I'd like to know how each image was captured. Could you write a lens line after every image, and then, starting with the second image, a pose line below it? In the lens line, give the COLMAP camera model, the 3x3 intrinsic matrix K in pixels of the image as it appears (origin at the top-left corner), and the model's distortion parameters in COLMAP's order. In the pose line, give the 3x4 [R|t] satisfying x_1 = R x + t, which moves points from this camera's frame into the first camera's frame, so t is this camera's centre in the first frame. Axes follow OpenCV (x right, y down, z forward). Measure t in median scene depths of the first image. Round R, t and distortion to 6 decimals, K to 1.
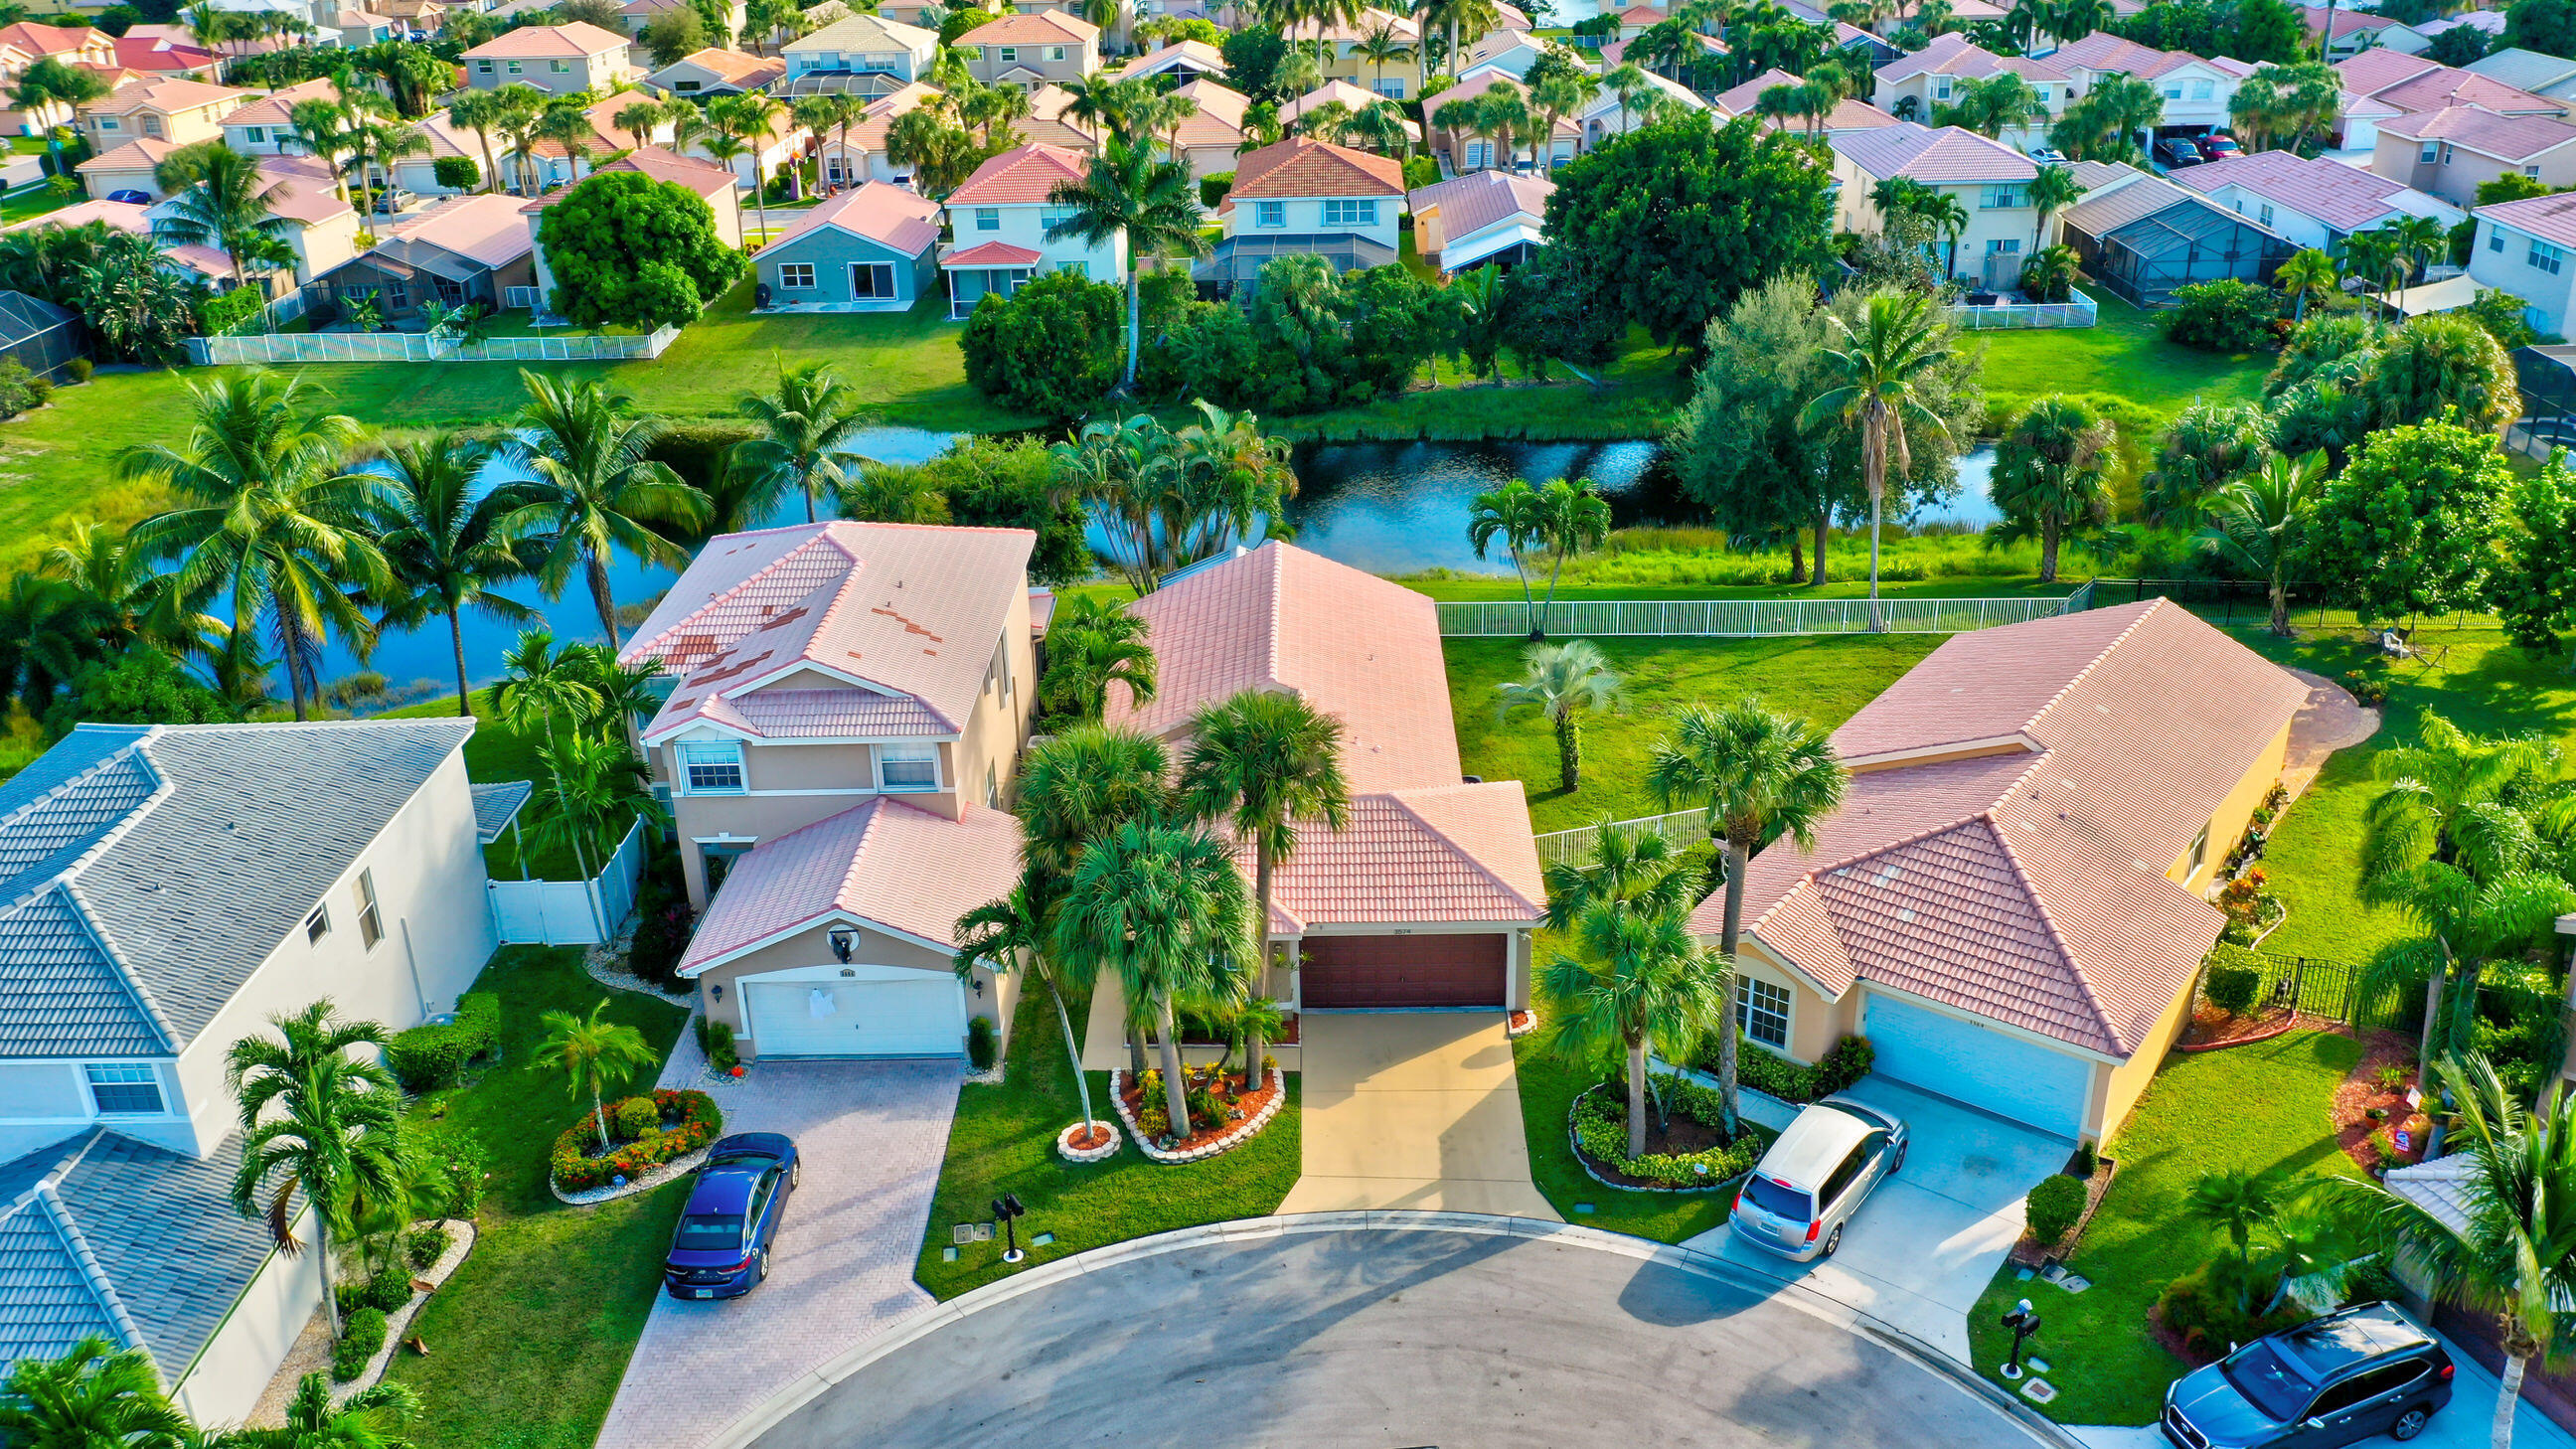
lens RADIAL K [[2077.5, 0, 1288.0], [0, 2077.5, 724.5], [0, 0, 1]] dist [-0.000134, -0.006592]
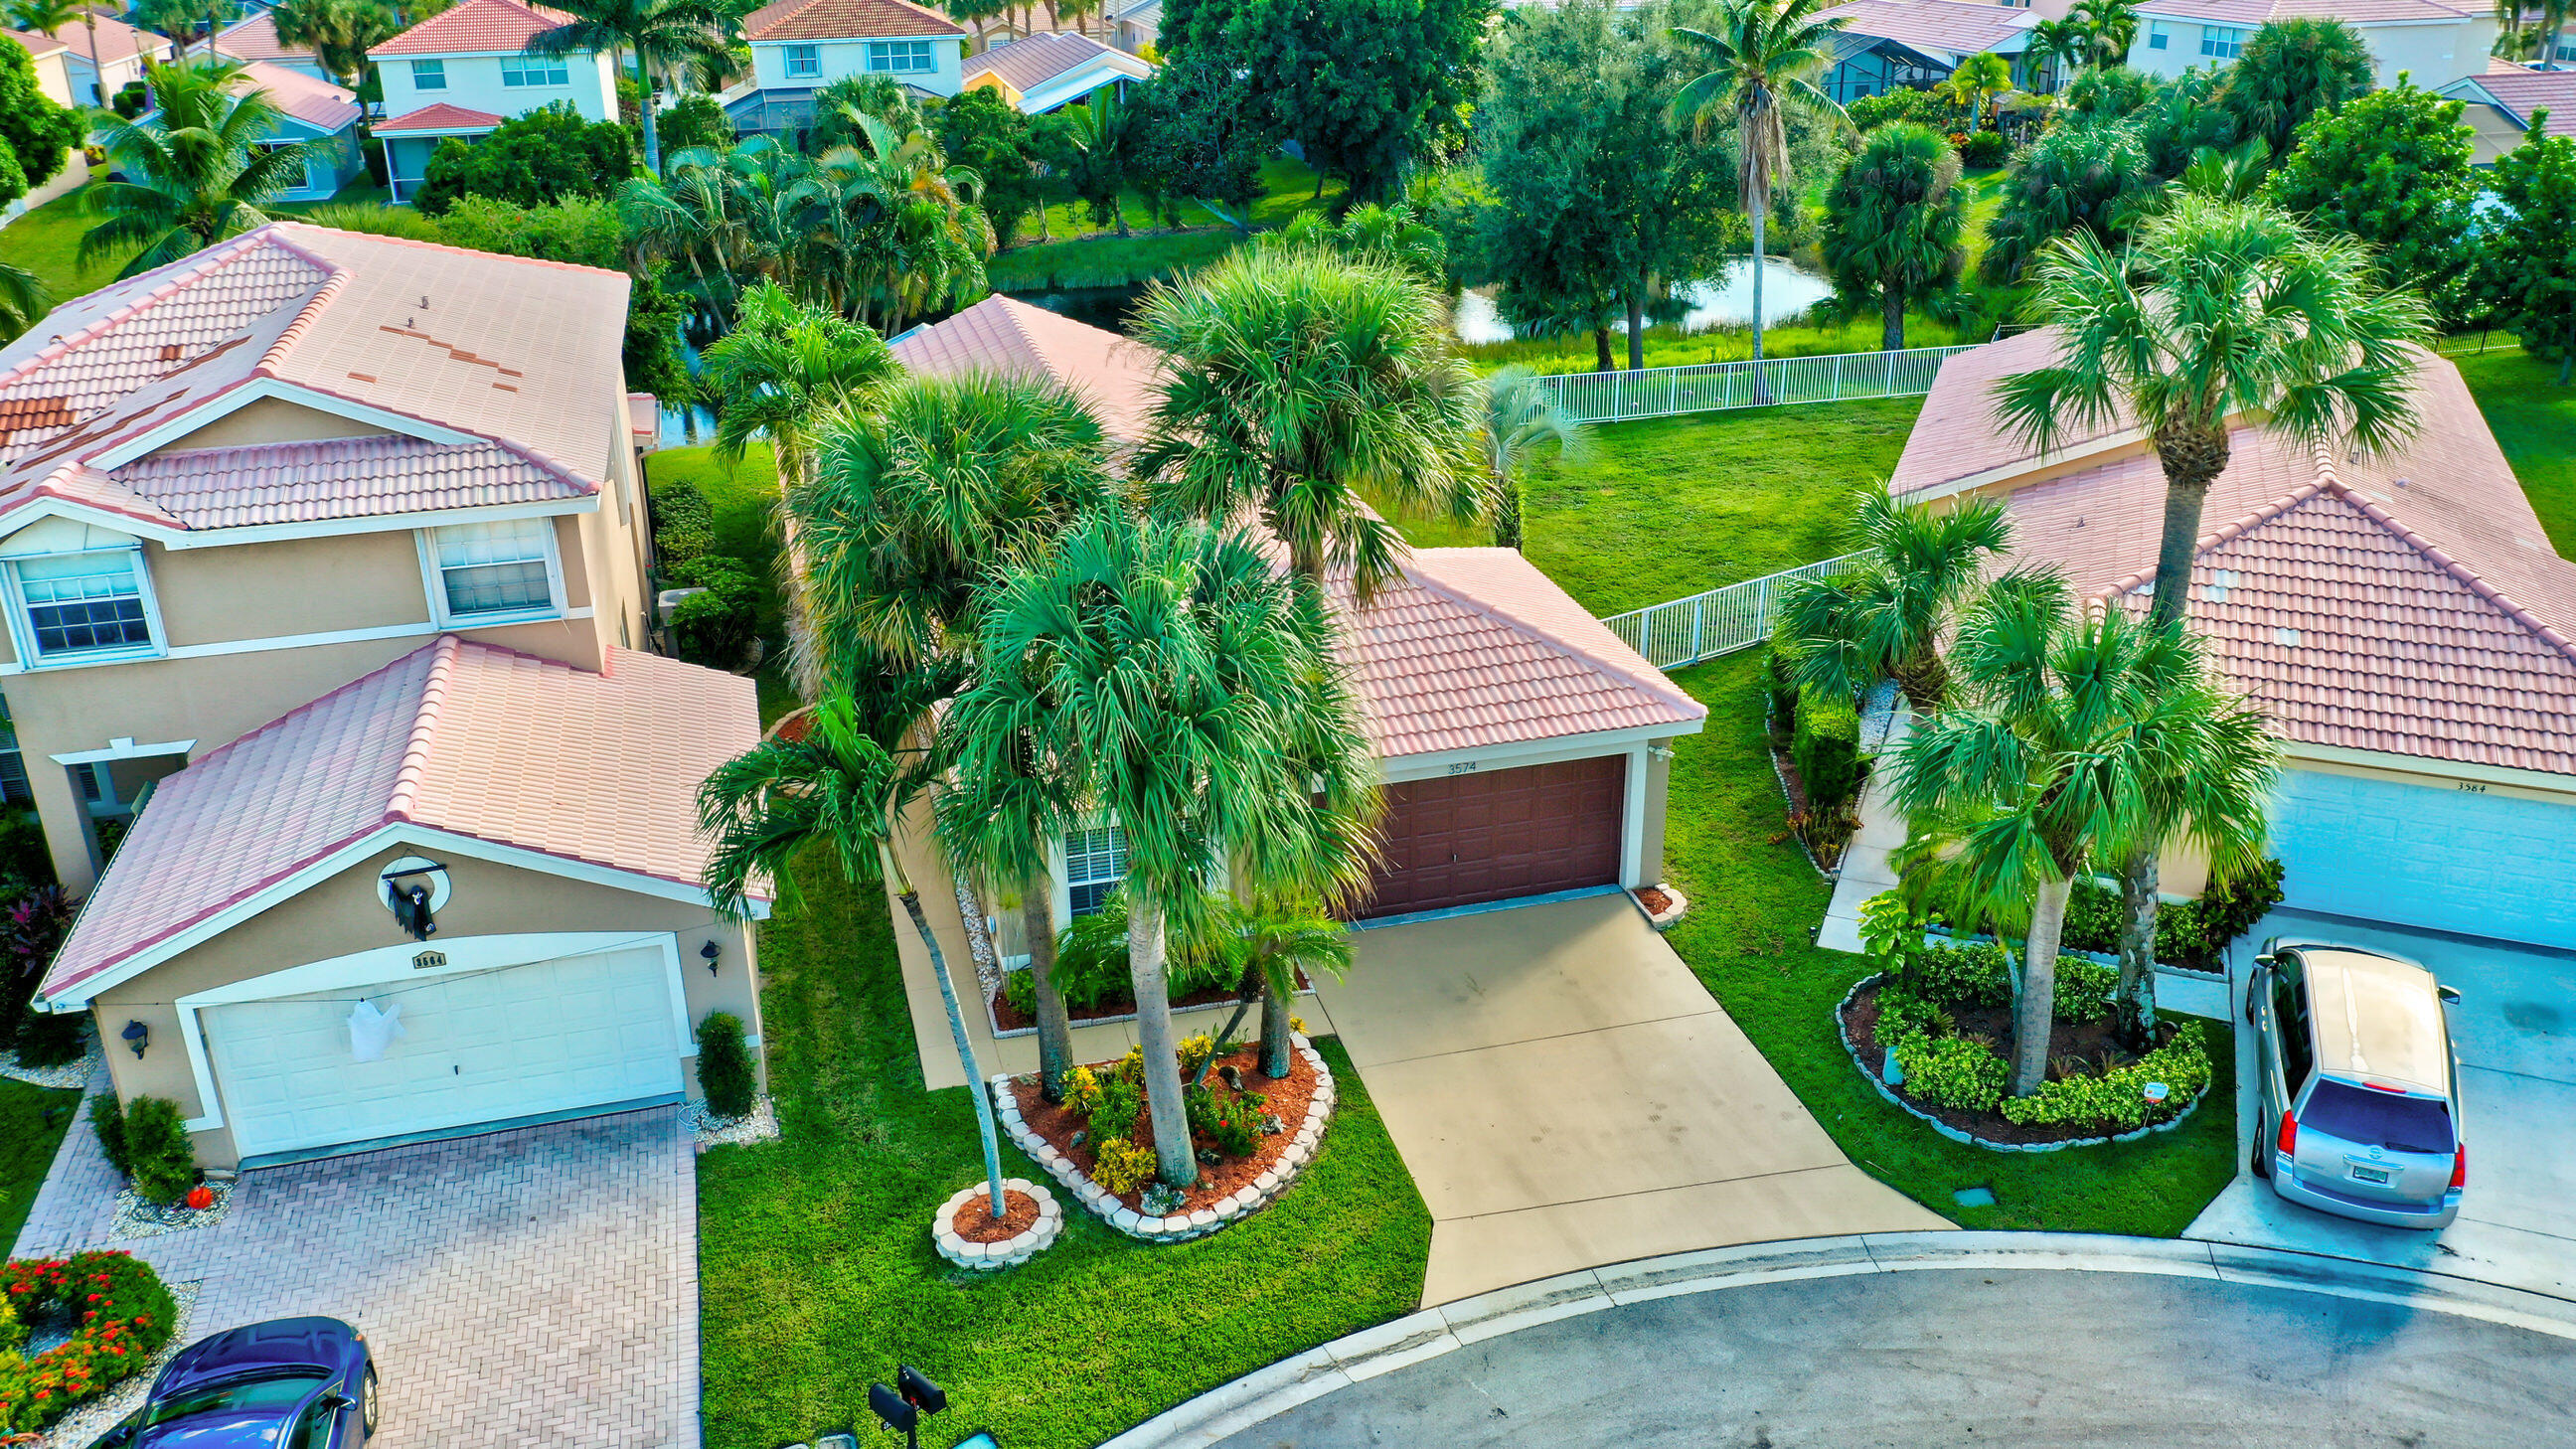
lens RADIAL K [[2028.4, 0, 1288.0], [0, 2028.4, 724.5], [0, 0, 1]] dist [0.000329, -0.006923]
pose [[0.961752, -0.098534, 0.255586, -0.130226], [0.103198, 0.994649, -0.004866, 0.085044], [-0.253739, 0.031056, 0.966774, 0.472959]]
